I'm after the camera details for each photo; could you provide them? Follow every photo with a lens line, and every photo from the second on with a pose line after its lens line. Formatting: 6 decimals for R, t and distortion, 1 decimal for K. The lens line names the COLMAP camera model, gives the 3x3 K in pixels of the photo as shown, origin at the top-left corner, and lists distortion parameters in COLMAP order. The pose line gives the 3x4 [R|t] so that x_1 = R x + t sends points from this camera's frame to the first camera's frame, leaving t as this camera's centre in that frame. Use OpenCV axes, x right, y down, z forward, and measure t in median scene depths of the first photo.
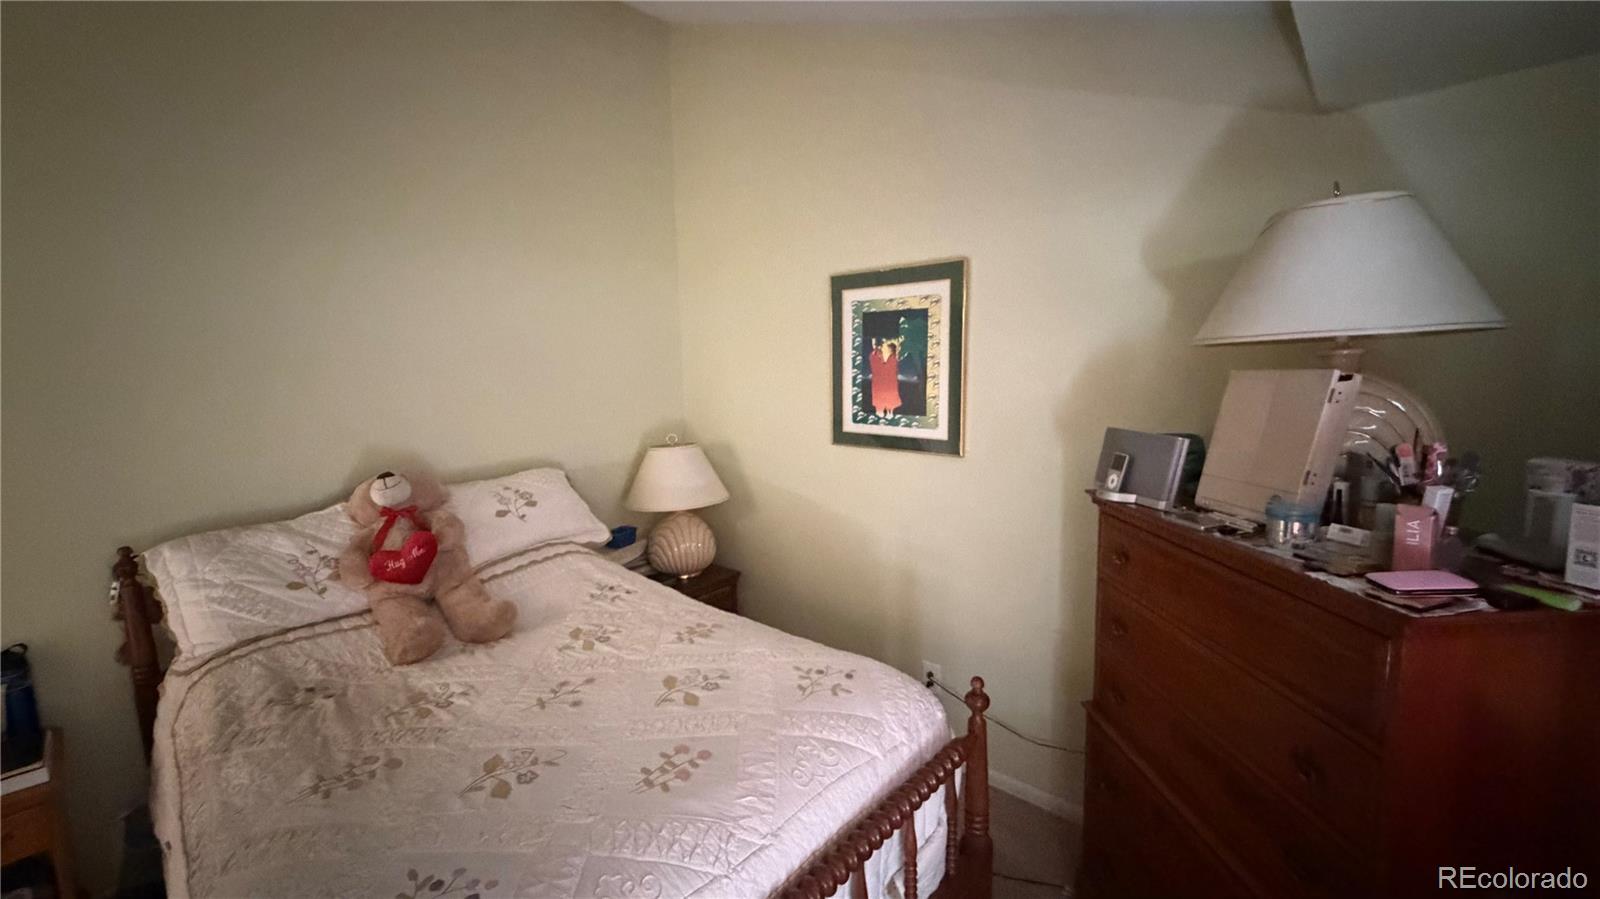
lens RADIAL K [[638.5, 0, 797.9], [0, 638.5, 447.5], [0, 0, 1]] dist [-0.002443, 0.001336]
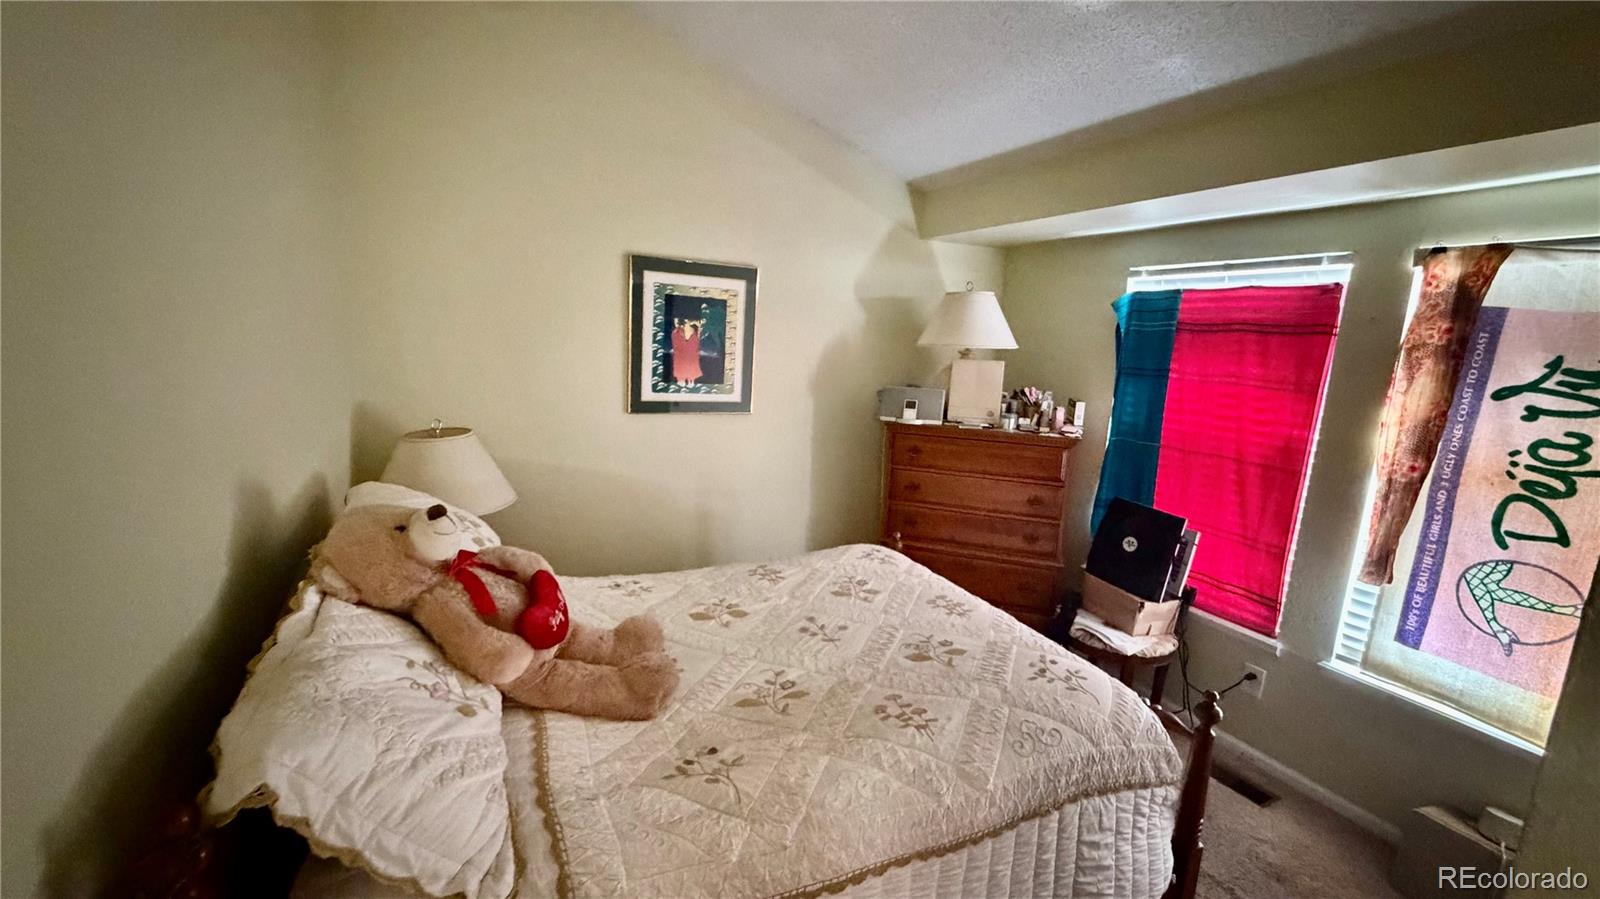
lens RADIAL K [[638.5, 0, 796.8], [0, 638.5, 447.5], [0, 0, 1]] dist [-0.002443, 0.001336]
pose [[0.351714, -0.128776, 0.927208, -0.913708], [0.063426, 0.991495, 0.113646, -0.056939], [-0.933956, 0.018838, 0.356890, 0.391355]]
